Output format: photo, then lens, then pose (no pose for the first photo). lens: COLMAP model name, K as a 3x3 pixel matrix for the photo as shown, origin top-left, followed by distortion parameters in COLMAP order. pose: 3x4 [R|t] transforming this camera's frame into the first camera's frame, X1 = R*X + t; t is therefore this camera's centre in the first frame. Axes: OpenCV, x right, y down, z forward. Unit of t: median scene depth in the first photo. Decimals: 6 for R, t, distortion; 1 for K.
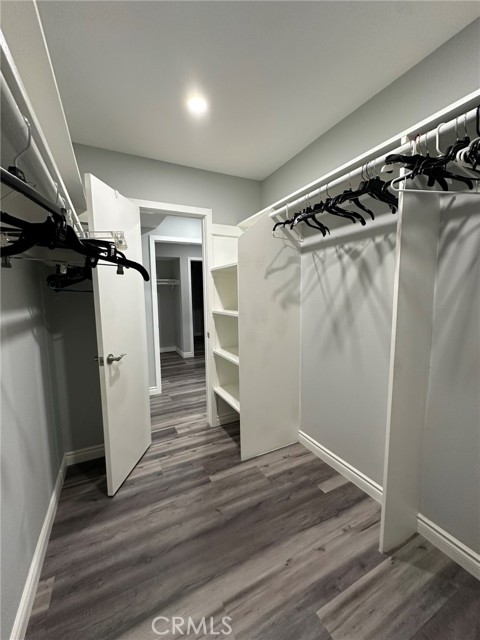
lens RADIAL K [[259.1, 0, 241.9], [0, 259.1, 320.9], [0, 0, 1]] dist [-0.010409, -0.000090]
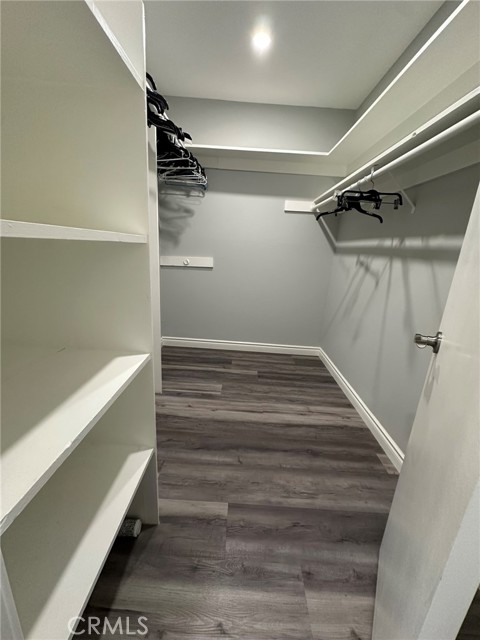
lens RADIAL K [[259.1, 0, 238.3], [0, 259.1, 319.4], [0, 0, 1]] dist [-0.010409, -0.000090]
pose [[-0.882901, -0.156524, 0.442703, -0.456190], [0.005894, 0.939037, 0.343765, -0.057679], [-0.469522, 0.306120, -0.828155, 1.766773]]
